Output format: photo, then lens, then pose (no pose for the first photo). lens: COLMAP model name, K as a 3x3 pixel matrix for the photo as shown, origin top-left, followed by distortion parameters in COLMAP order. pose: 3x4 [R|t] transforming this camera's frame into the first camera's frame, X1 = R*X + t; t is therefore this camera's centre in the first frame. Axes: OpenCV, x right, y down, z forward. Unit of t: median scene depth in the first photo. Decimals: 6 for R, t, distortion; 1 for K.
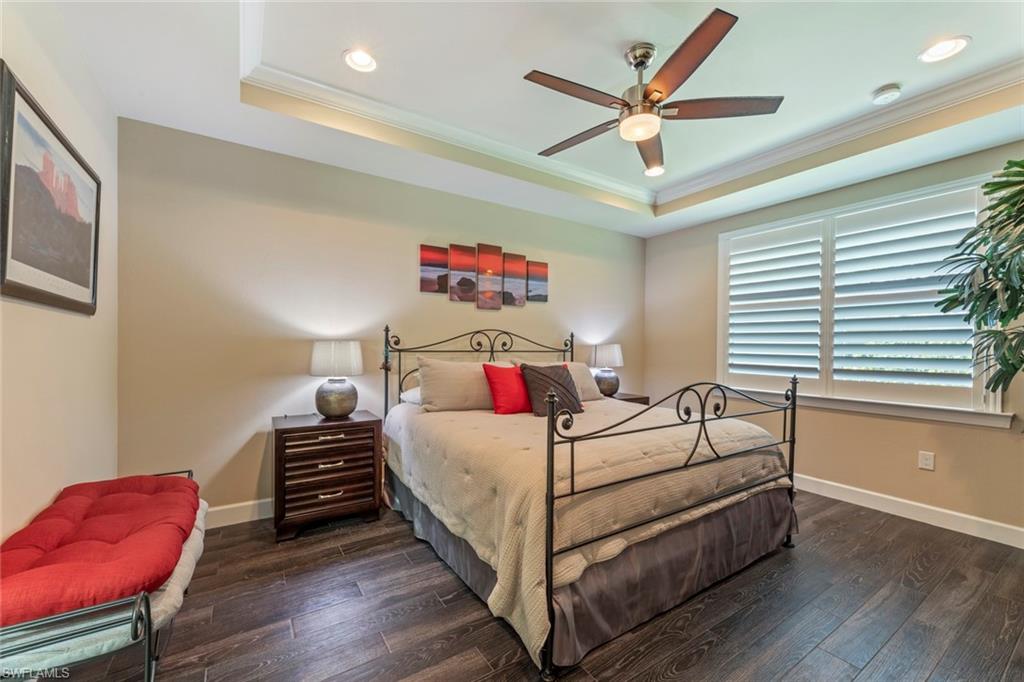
lens RADIAL K [[409.3, 0, 513.5], [0, 409.3, 345.2], [0, 0, 1]] dist [0.006159, -0.000604]
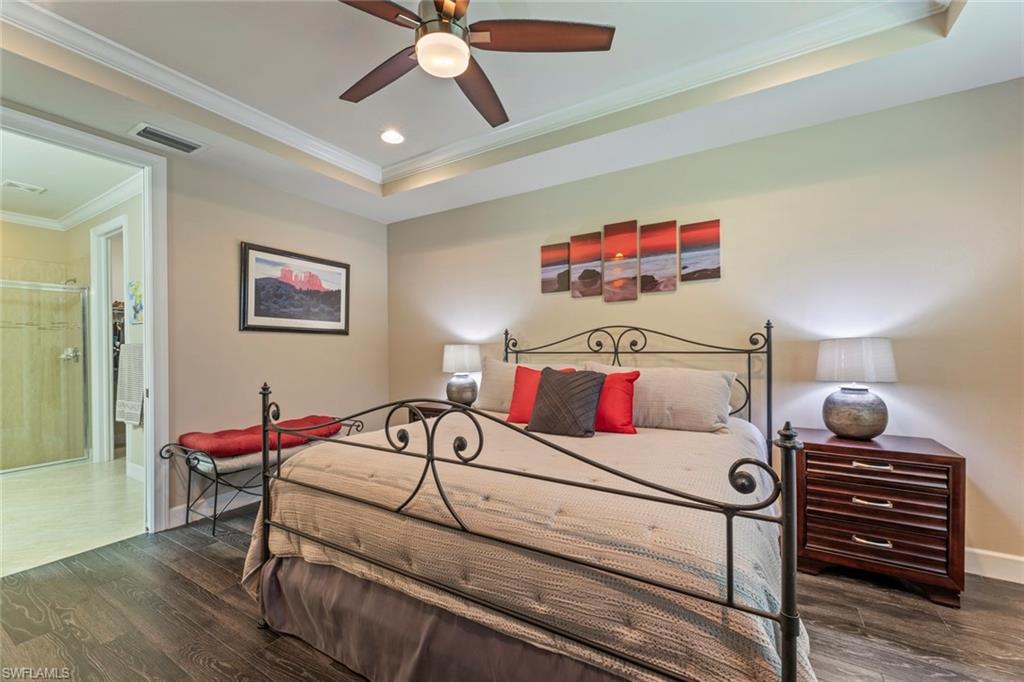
lens RADIAL K [[409.3, 0, 505.5], [0, 409.3, 351.2], [0, 0, 1]] dist [0.006159, -0.000604]
pose [[0.431256, -0.007468, -0.902199, 0.602105], [0.013288, 0.999910, -0.001925, 0.010975], [0.902132, -0.011158, 0.431316, 0.455842]]
